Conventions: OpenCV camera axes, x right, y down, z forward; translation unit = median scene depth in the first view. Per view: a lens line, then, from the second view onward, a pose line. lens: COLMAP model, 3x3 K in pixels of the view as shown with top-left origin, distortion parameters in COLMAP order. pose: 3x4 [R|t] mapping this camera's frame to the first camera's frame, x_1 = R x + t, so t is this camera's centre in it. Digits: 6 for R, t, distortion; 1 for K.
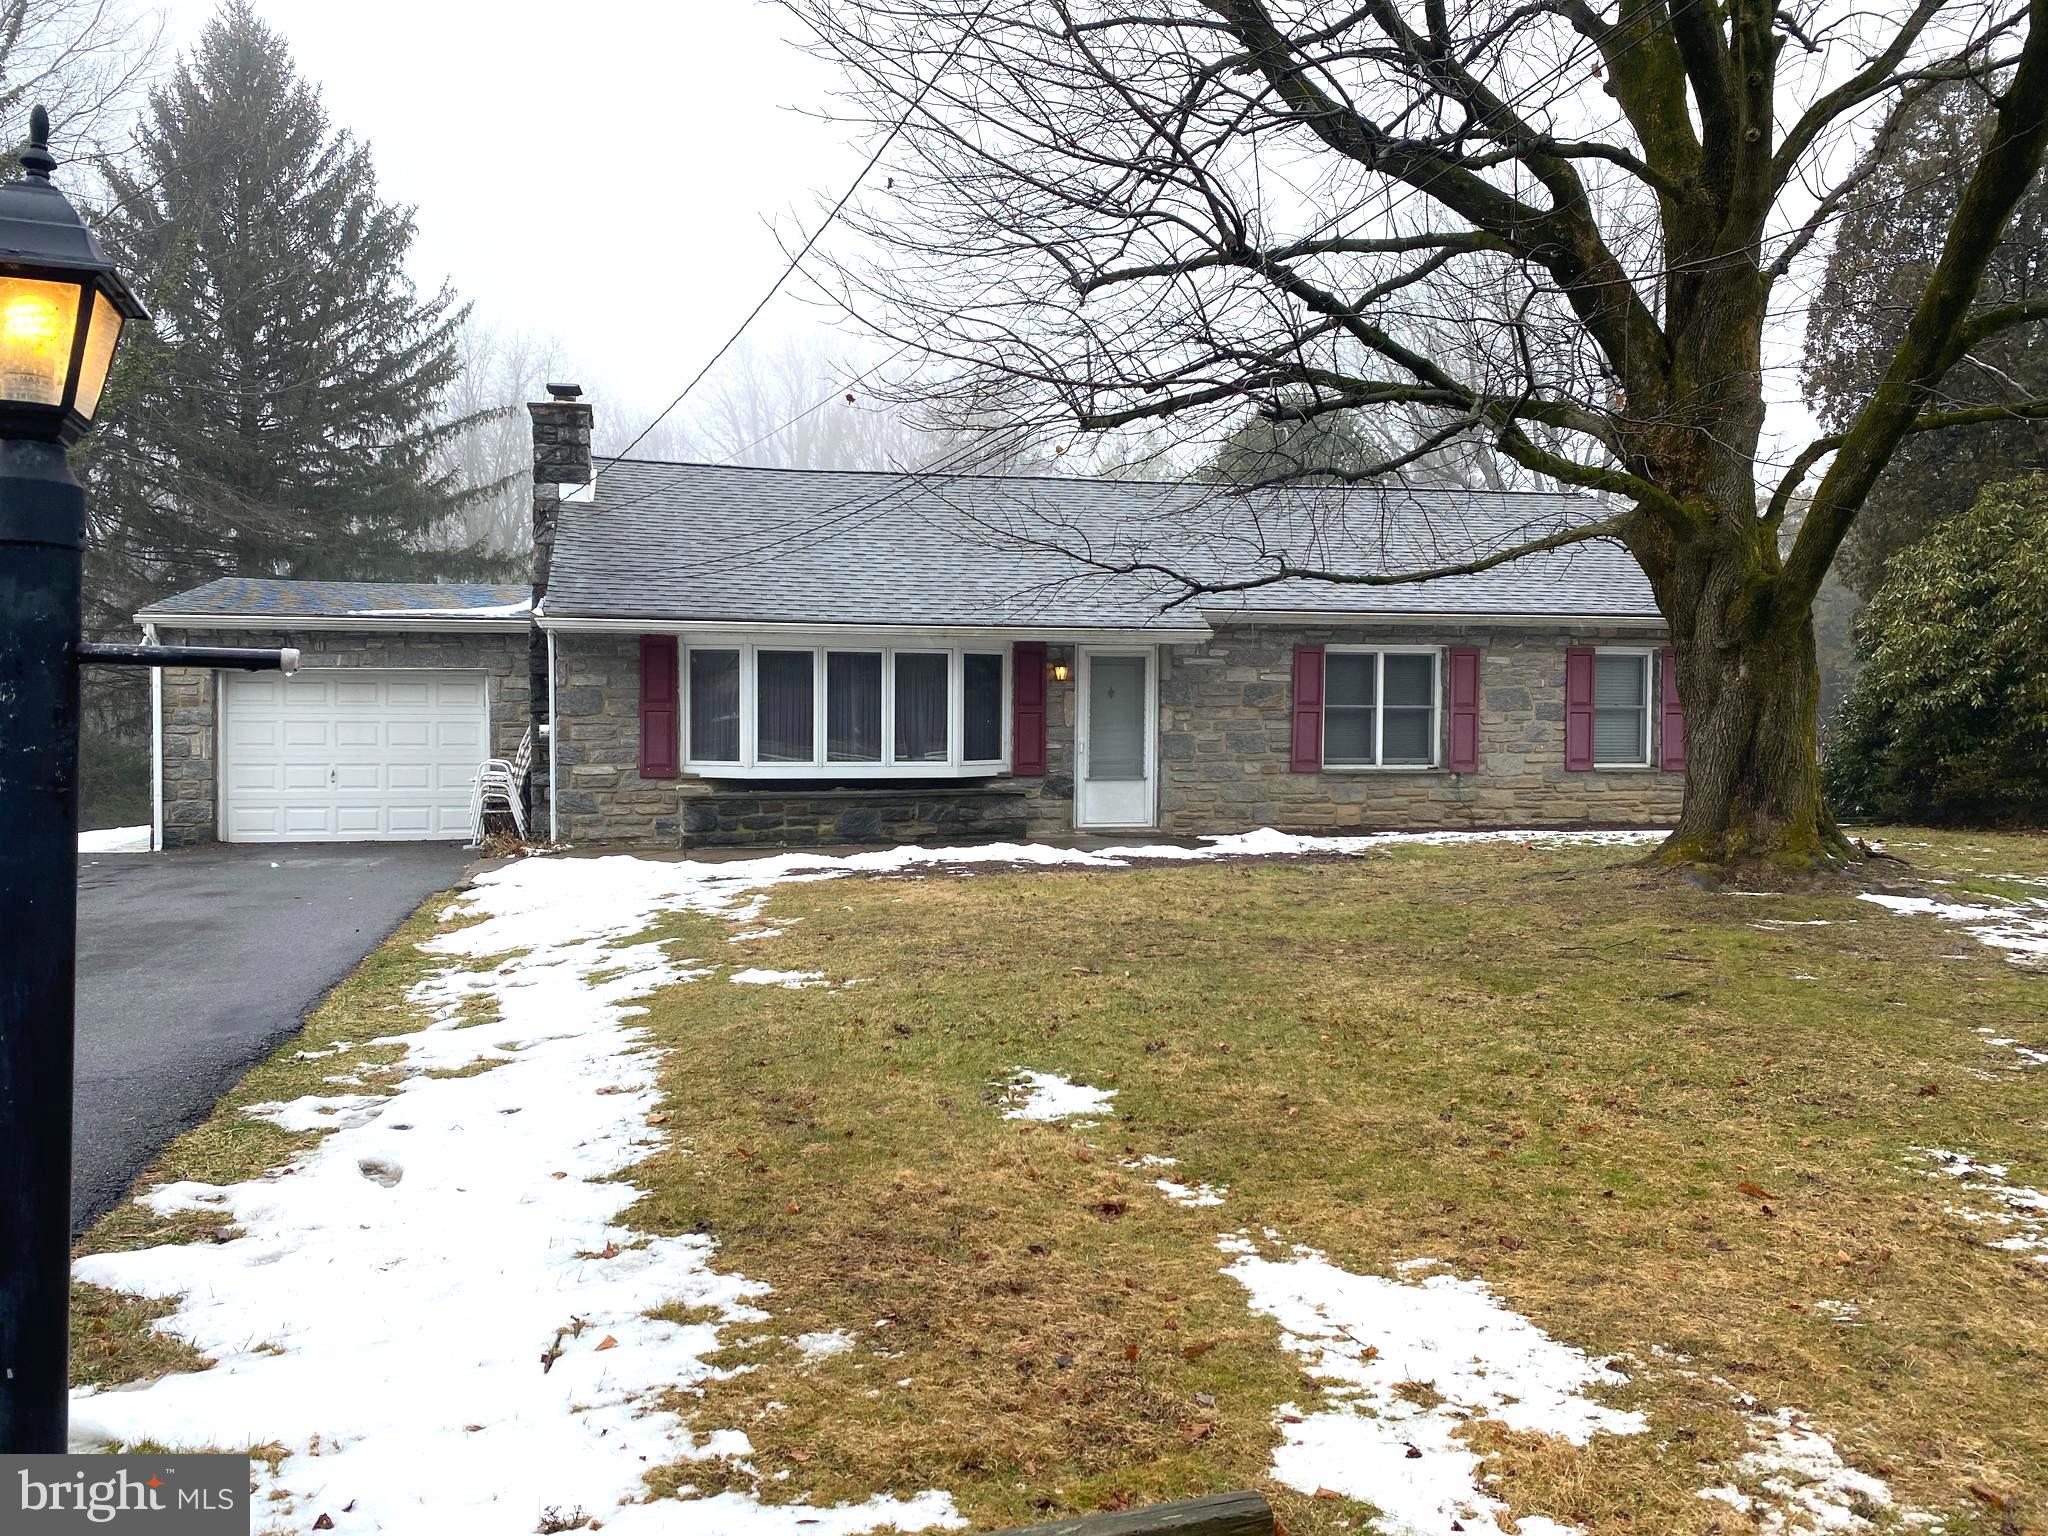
lens RADIAL K [[1567.2, 0, 1024.0], [0, 1567.2, 768.0], [0, 0, 1]] dist [0.113370, -0.167868]
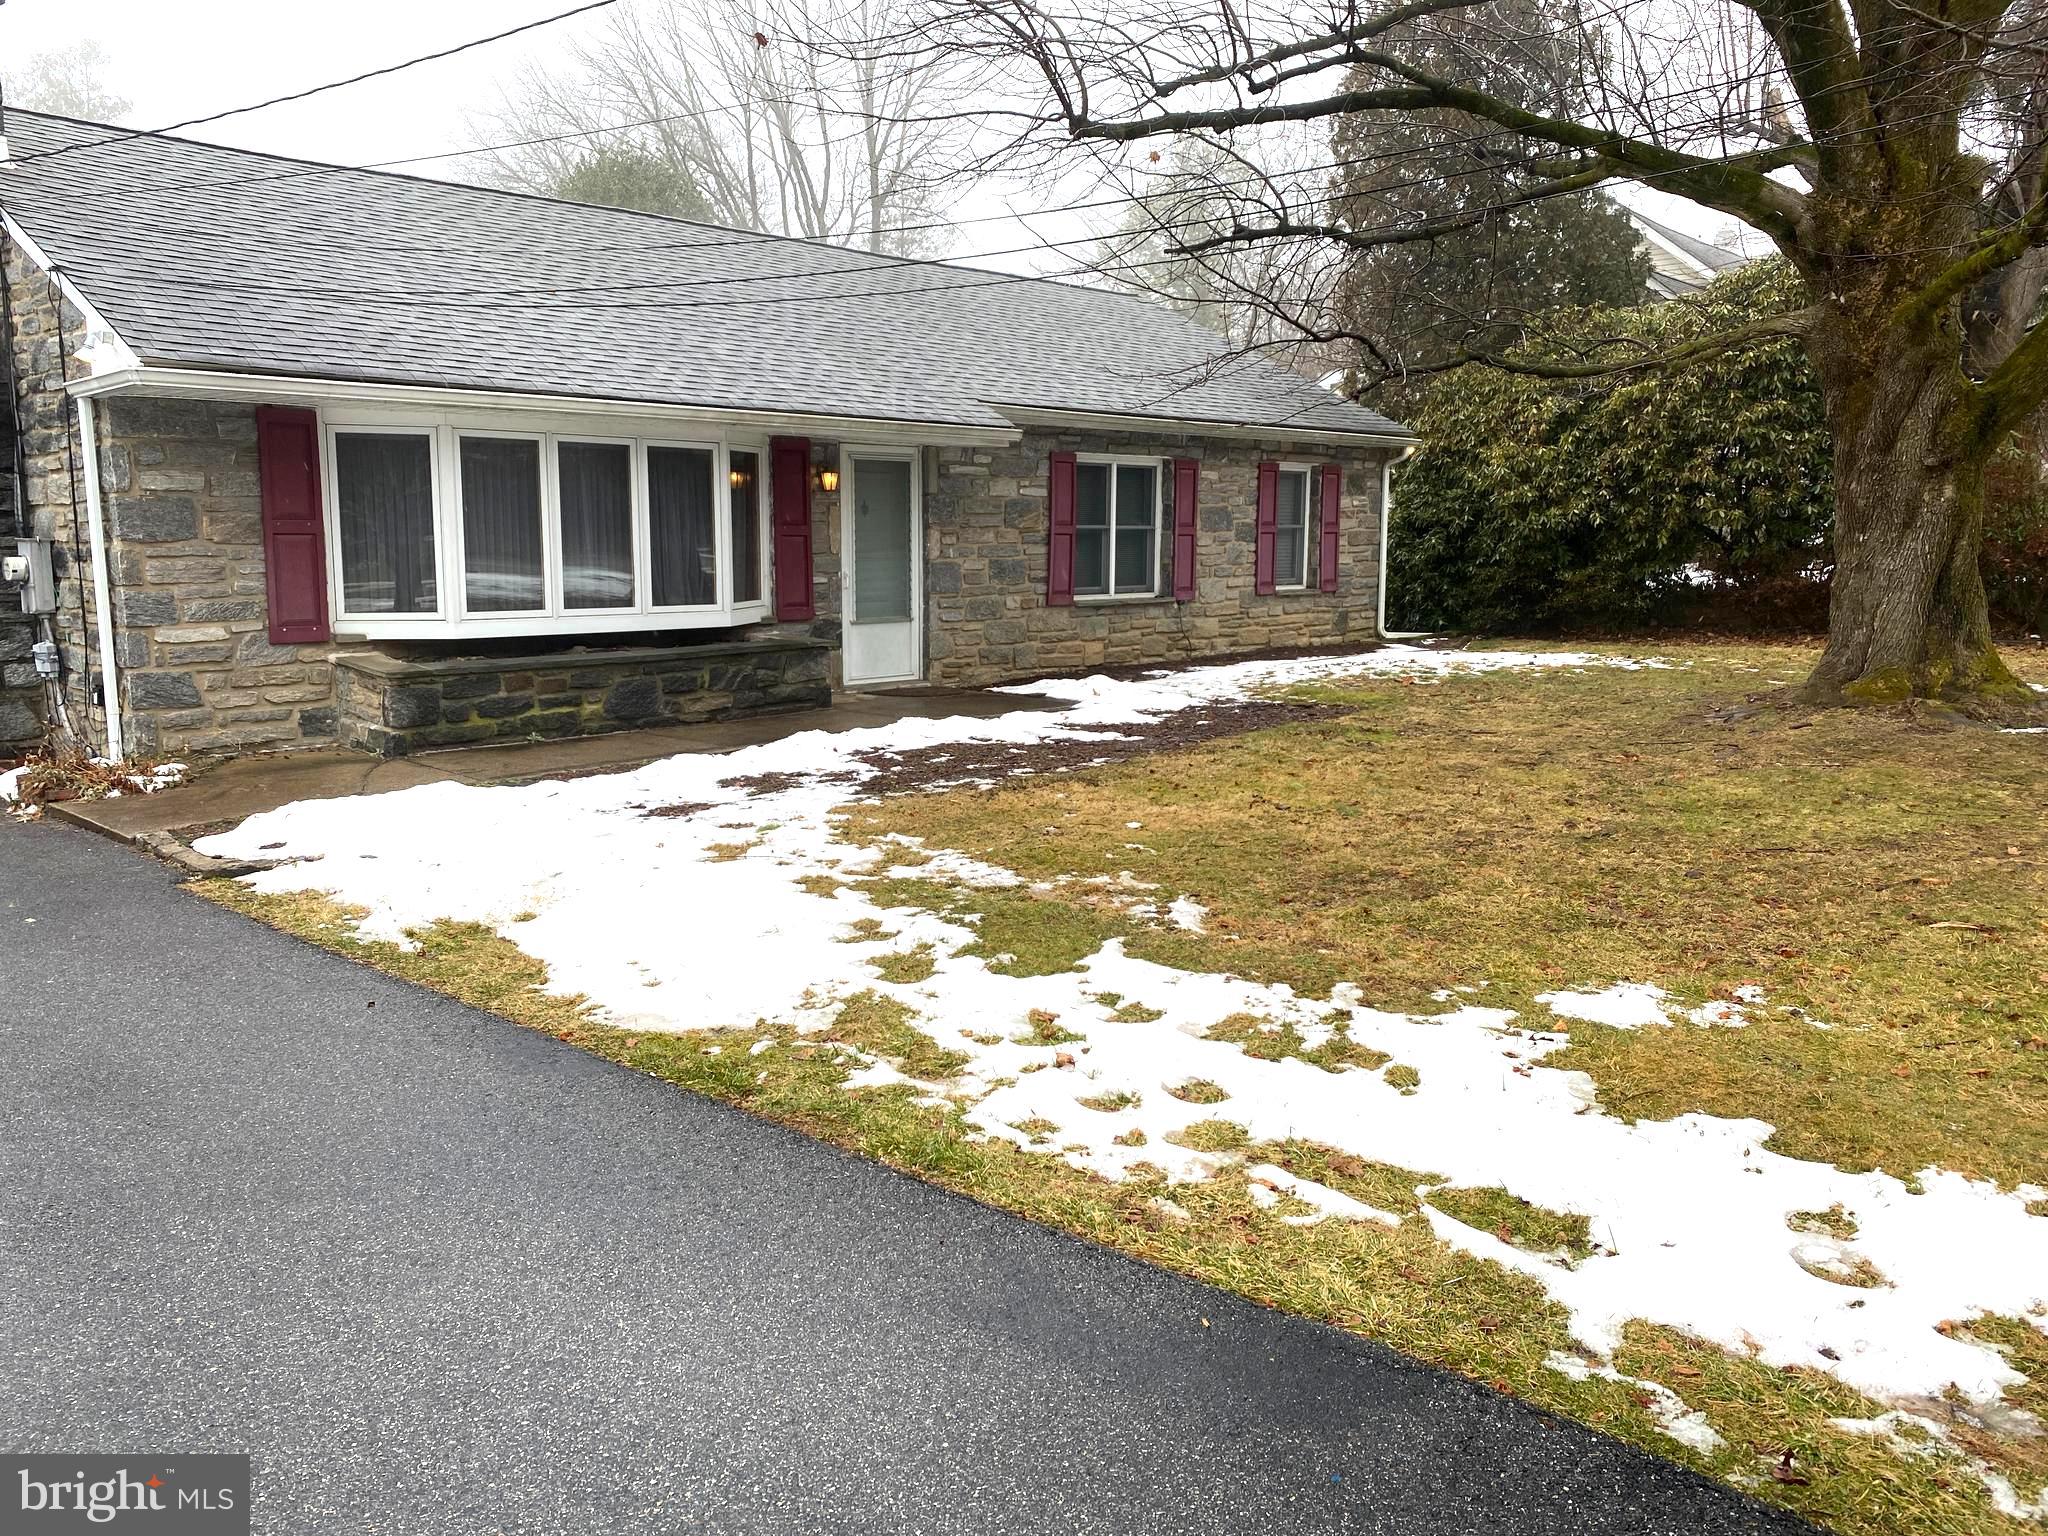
lens RADIAL K [[1567.2, 0, 1024.0], [0, 1567.2, 768.0], [0, 0, 1]] dist [0.113370, -0.167868]
pose [[0.840790, -0.082919, 0.534973, -0.310040], [0.019299, 0.992163, 0.123450, -0.015641], [-0.541017, -0.093471, 0.835801, 0.301415]]
